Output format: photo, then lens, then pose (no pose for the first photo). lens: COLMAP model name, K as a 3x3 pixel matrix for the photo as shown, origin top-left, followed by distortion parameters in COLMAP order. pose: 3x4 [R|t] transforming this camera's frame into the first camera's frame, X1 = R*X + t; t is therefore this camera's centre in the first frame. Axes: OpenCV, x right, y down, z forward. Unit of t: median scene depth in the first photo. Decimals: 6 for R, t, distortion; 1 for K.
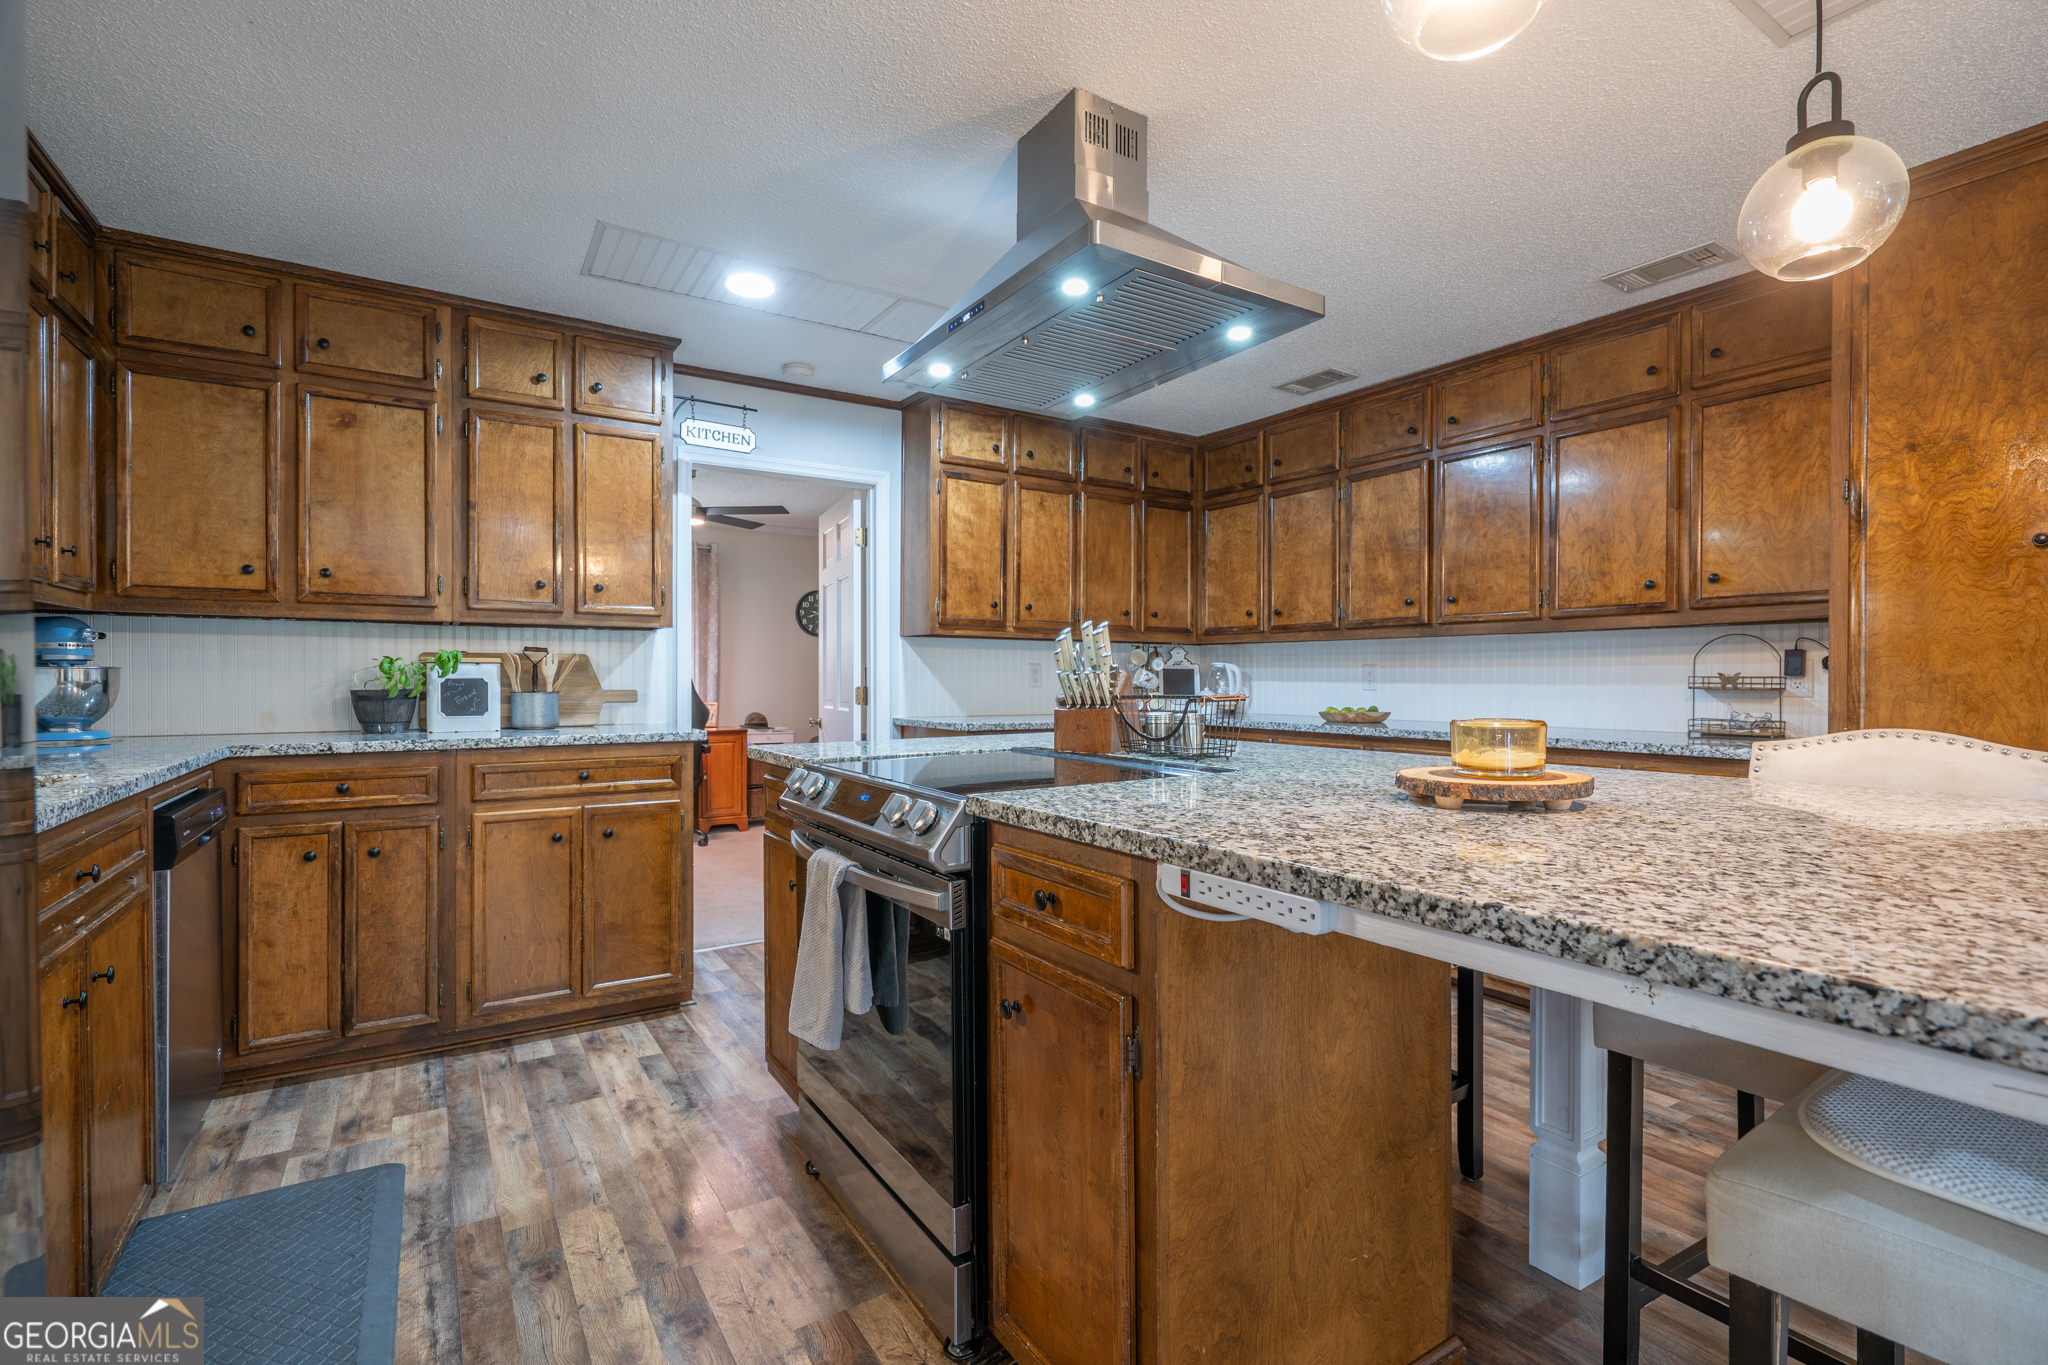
lens RADIAL K [[952.3, 0, 1041.1], [0, 952.3, 683.9], [0, 0, 1]] dist [-0.001201, 0.001724]
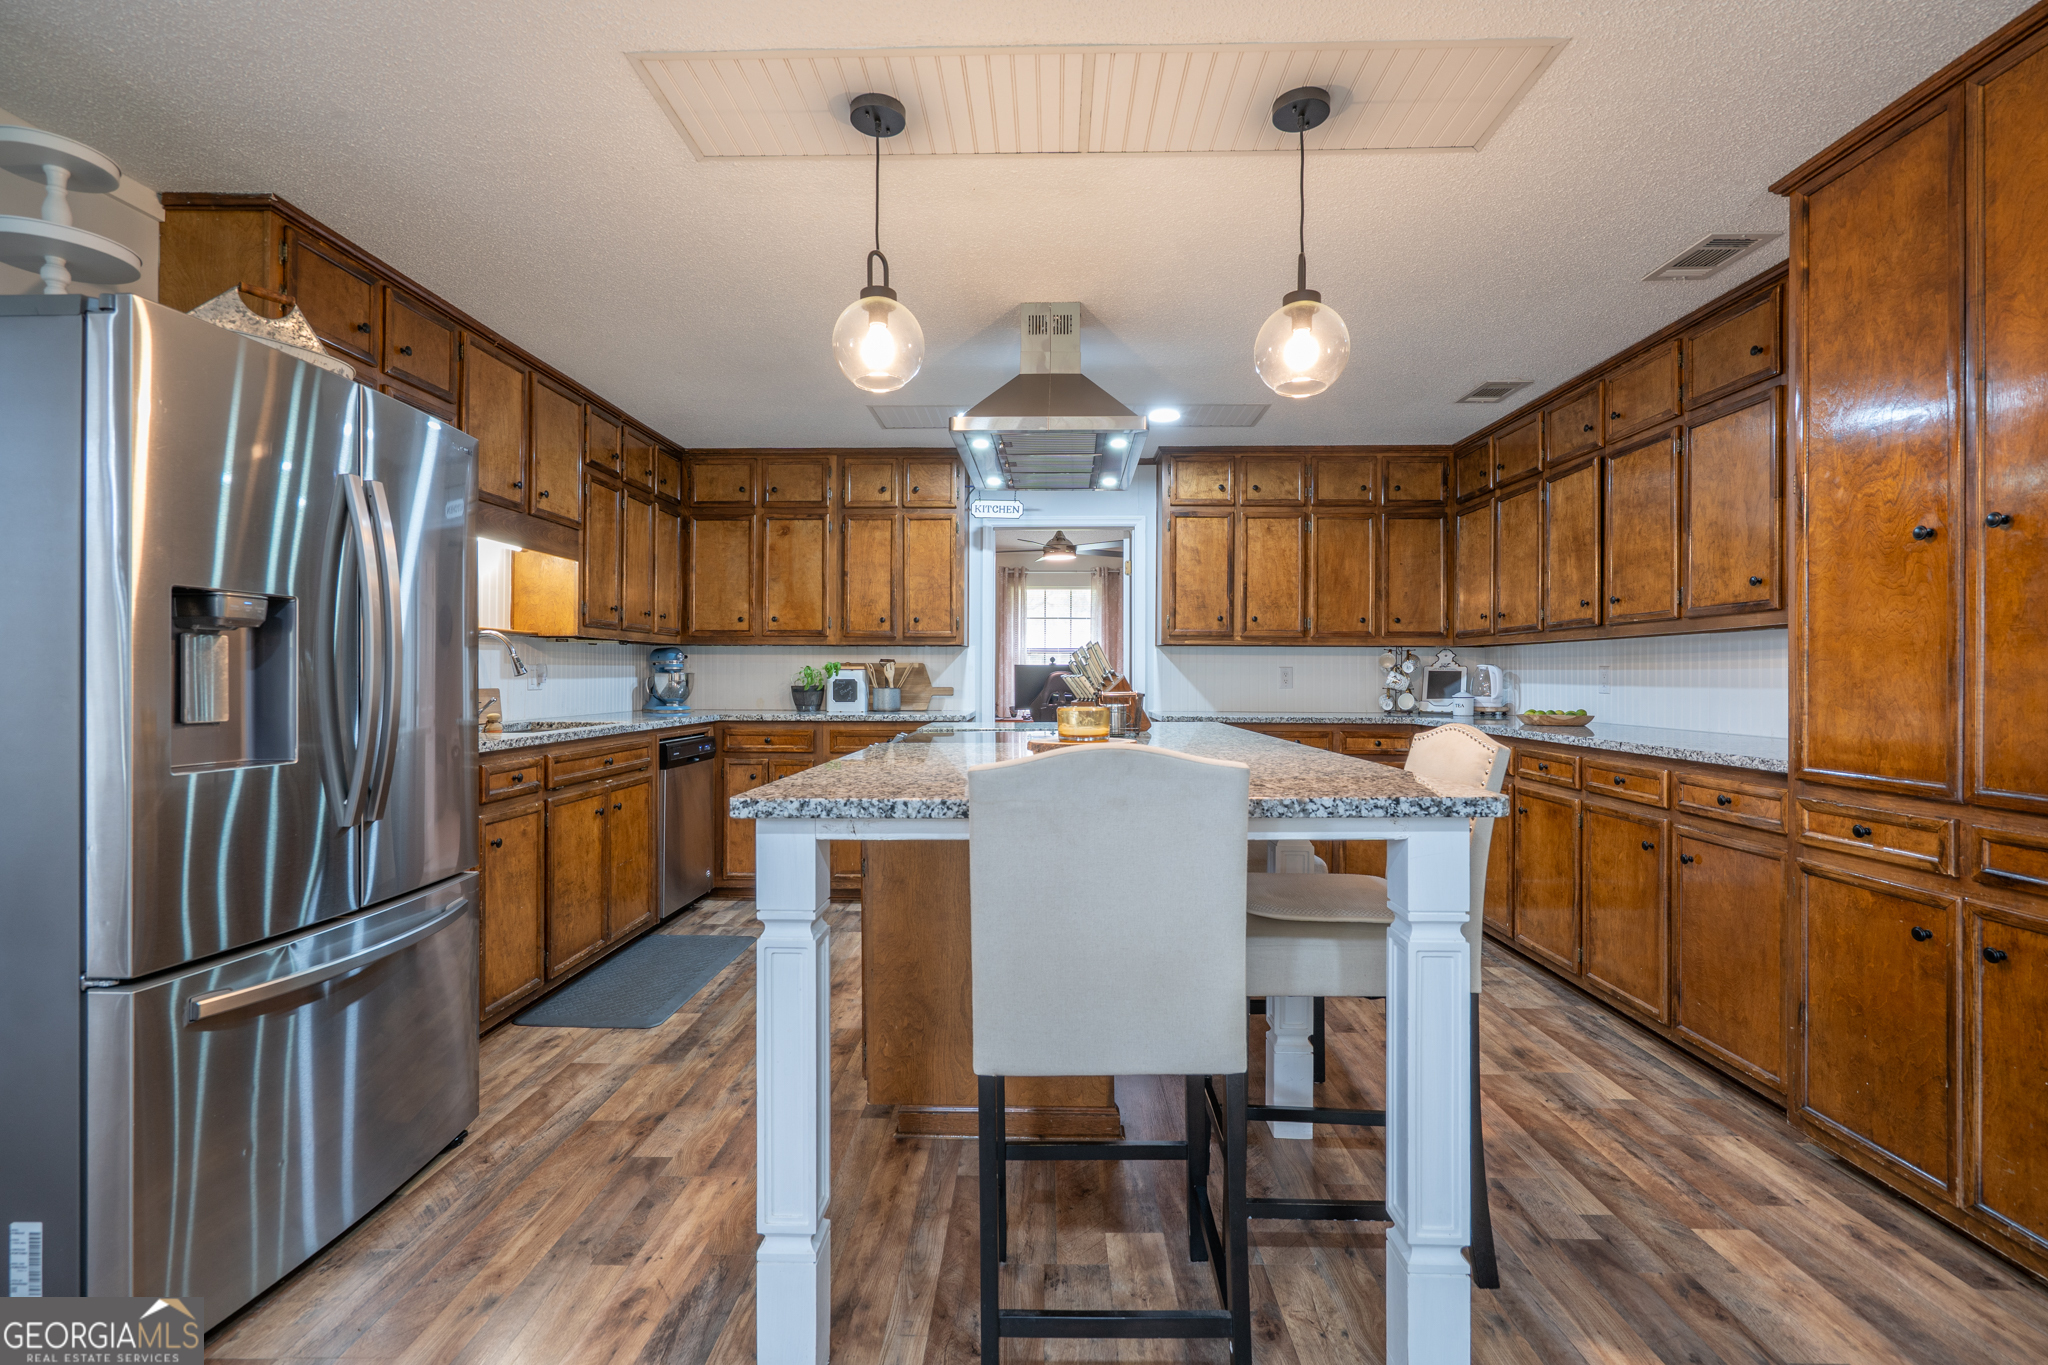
lens RADIAL K [[952.3, 0, 1003.1], [0, 952.3, 678.9], [0, 0, 1]] dist [-0.001201, 0.001724]
pose [[0.815056, 0.002038, -0.579379, 0.548759], [-0.005379, 0.999977, -0.004048, -0.001022], [0.579358, 0.006416, 0.815048, -0.170923]]
